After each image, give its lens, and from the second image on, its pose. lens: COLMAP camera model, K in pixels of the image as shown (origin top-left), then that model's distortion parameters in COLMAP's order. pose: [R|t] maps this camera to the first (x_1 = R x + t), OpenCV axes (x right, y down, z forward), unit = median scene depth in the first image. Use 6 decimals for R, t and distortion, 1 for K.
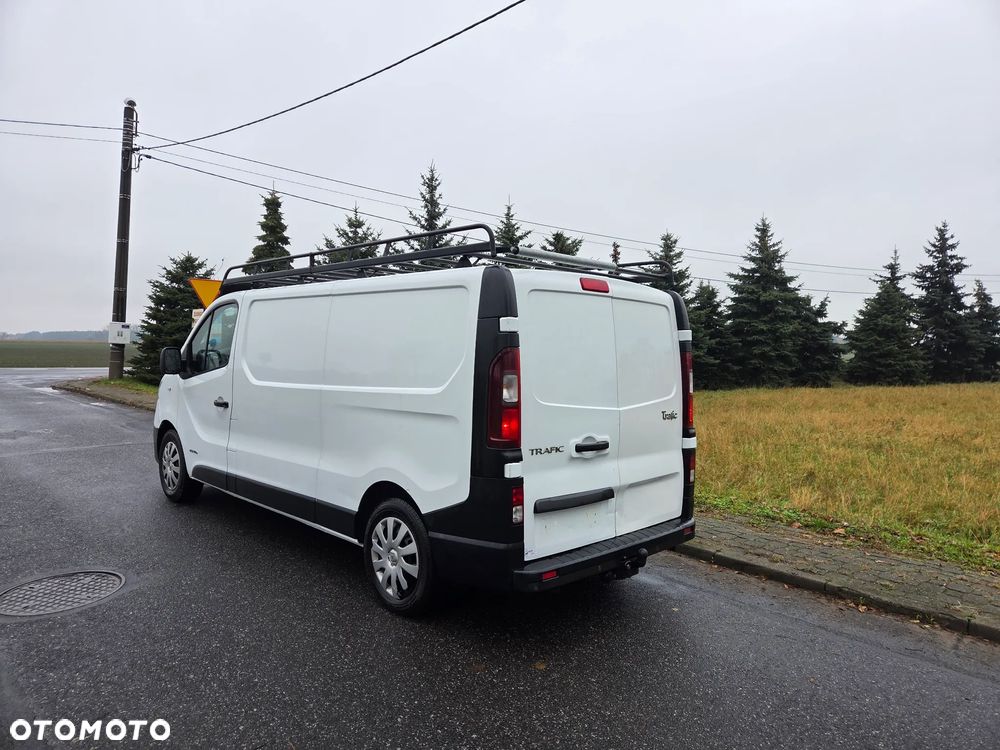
lens RADIAL K [[667.7, 0, 500.0], [0, 667.7, 375.0], [0, 0, 1]] dist [0.076637, -0.071389]
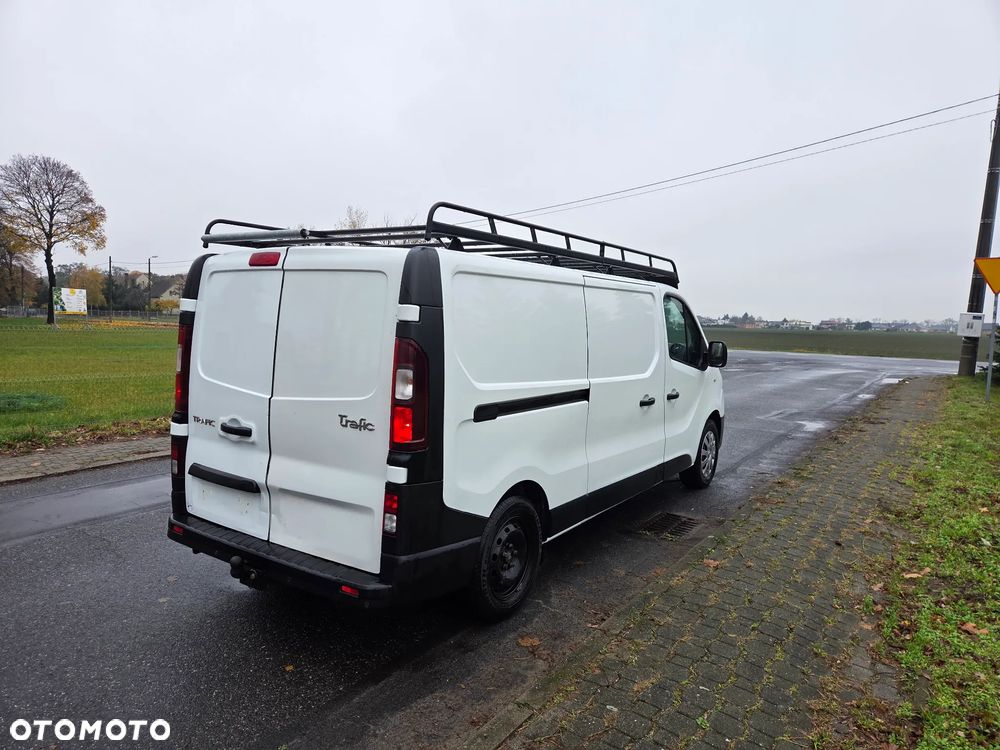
lens RADIAL K [[669.3, 0, 503.1], [0, 669.3, 370.1], [0, 0, 1]] dist [0.075619, -0.070331]
pose [[0.198834, 0.062732, -0.978023, 0.882071], [-0.062303, 0.996740, 0.051267, -0.039399], [0.978051, 0.050741, 0.202094, 0.895683]]
